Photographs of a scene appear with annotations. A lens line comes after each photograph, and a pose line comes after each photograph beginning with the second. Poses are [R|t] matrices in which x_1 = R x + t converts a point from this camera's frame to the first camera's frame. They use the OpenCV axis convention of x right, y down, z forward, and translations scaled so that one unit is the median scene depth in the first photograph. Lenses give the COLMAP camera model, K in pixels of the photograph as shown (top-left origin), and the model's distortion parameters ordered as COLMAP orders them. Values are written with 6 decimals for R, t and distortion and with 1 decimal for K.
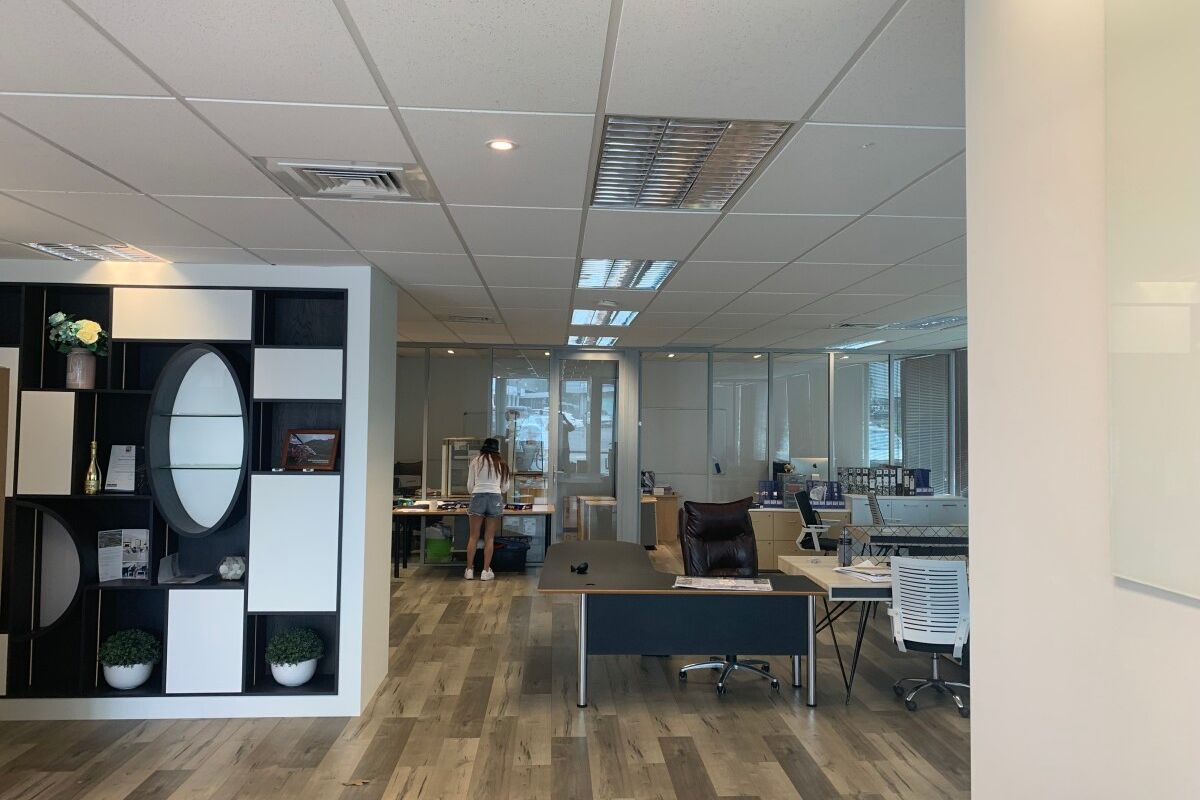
lens RADIAL K [[929.6, 0, 614.6], [0, 929.6, 383.3], [0, 0, 1]] dist [0.007024, -0.006023]
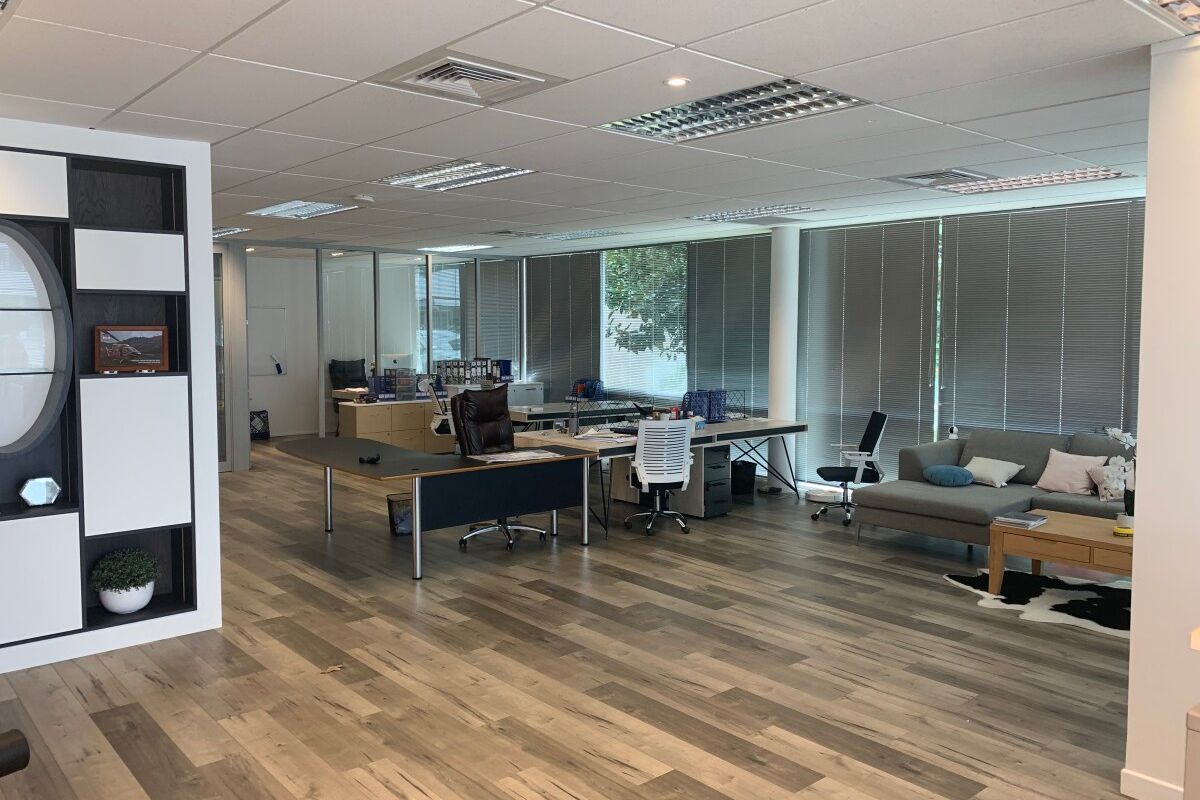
lens RADIAL K [[919.9, 0, 613.7], [0, 919.9, 378.0], [0, 0, 1]] dist [0.083182, -0.130828]
pose [[0.794142, -0.046070, 0.605984, -0.513146], [-0.014234, 0.995439, 0.094331, 0.010330], [-0.607566, -0.083538, 0.789864, 0.030964]]
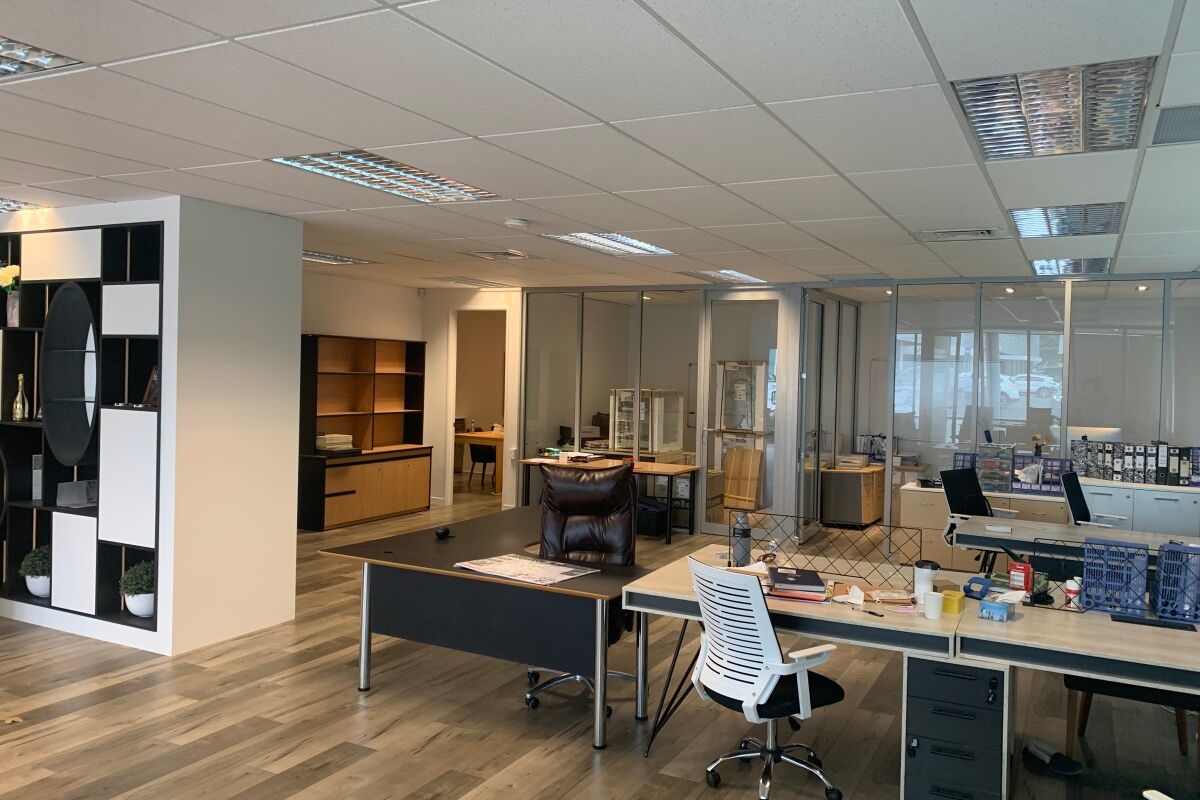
lens RADIAL K [[929.6, 0, 614.6], [0, 929.6, 383.3], [0, 0, 1]] dist [0.007024, -0.006023]
pose [[0.857918, 0.017332, -0.513494, 0.622323], [0.004825, 0.999115, 0.041785, 0.029763], [0.513764, -0.038326, 0.857075, 0.404301]]
